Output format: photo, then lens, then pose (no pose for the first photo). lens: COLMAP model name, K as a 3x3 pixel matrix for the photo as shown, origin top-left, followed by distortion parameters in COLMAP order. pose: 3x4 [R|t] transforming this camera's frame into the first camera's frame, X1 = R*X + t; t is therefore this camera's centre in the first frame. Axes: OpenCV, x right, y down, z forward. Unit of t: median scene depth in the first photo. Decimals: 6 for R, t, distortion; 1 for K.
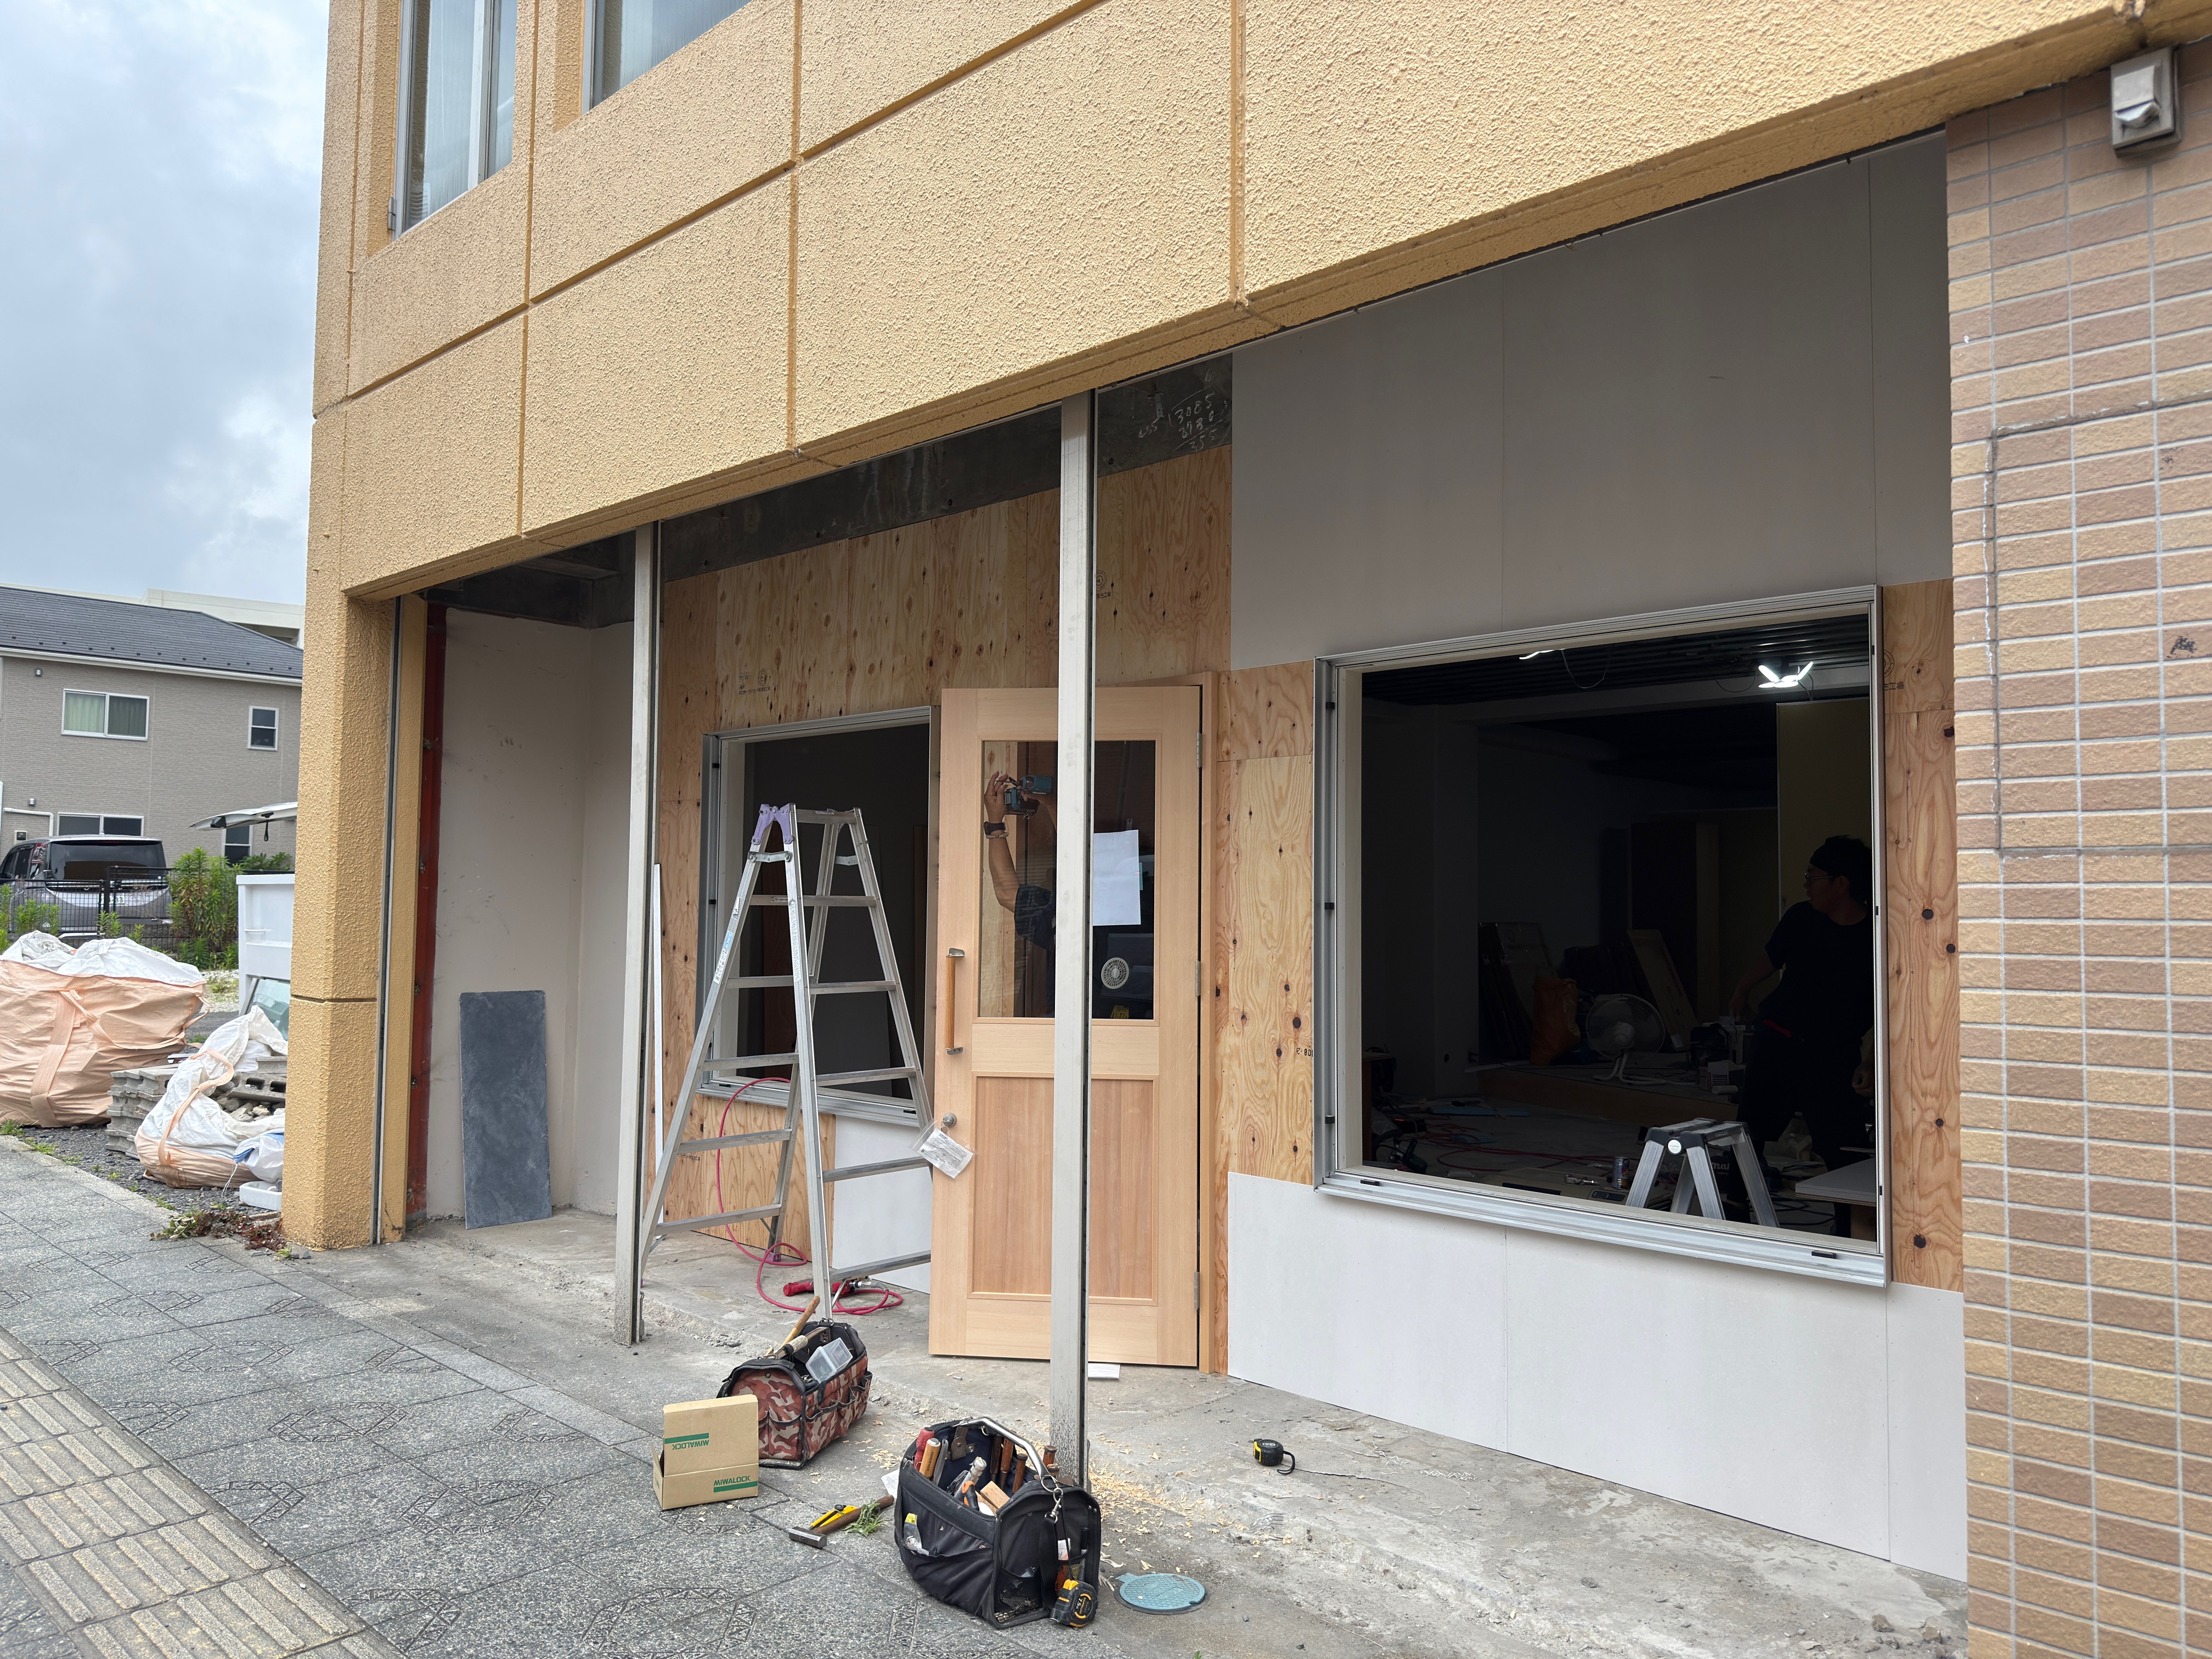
lens RADIAL K [[1553.5, 0, 1134.4], [0, 1553.5, 821.7], [0, 0, 1]] dist [0.125882, -0.217170]
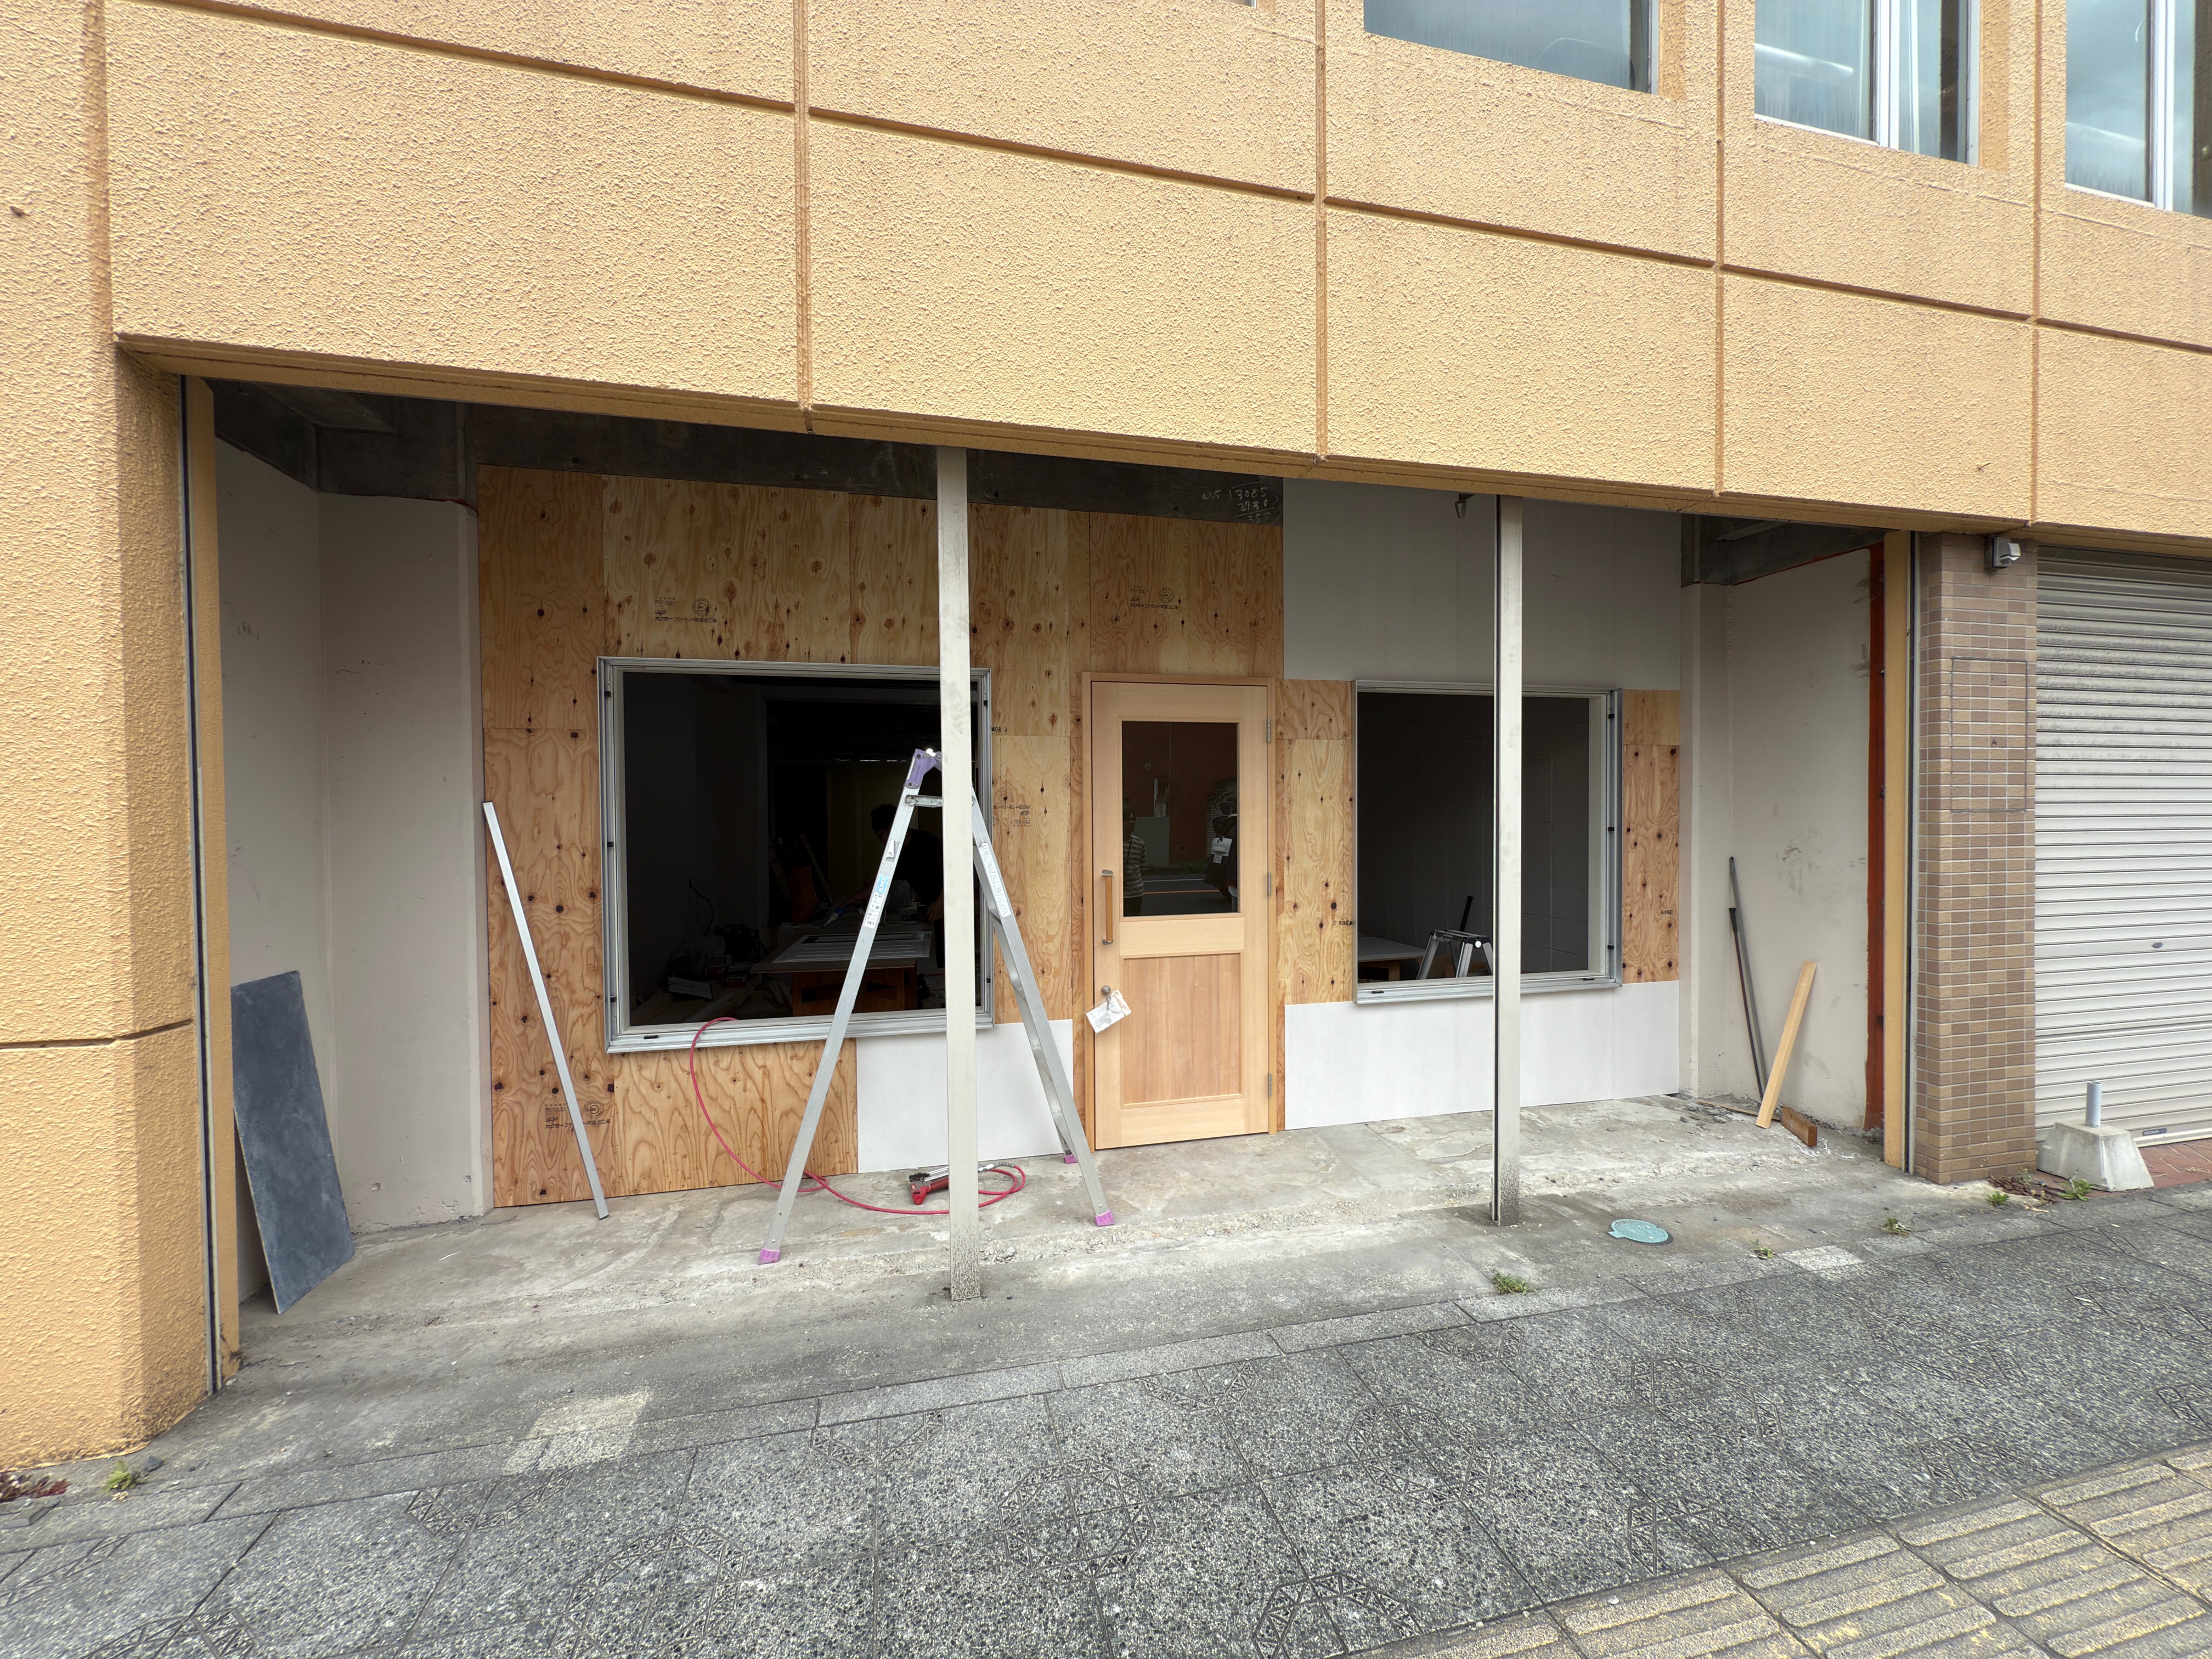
lens RADIAL K [[877.7, 0, 1106.0], [0, 877.7, 829.5], [0, 0, 1]] dist [-0.002069, 0.000187]
pose [[0.551517, -0.029343, 0.833647, -0.752913], [-0.032490, 0.997867, 0.056618, 0.006153], [-0.833530, -0.058311, 0.549388, 0.673062]]
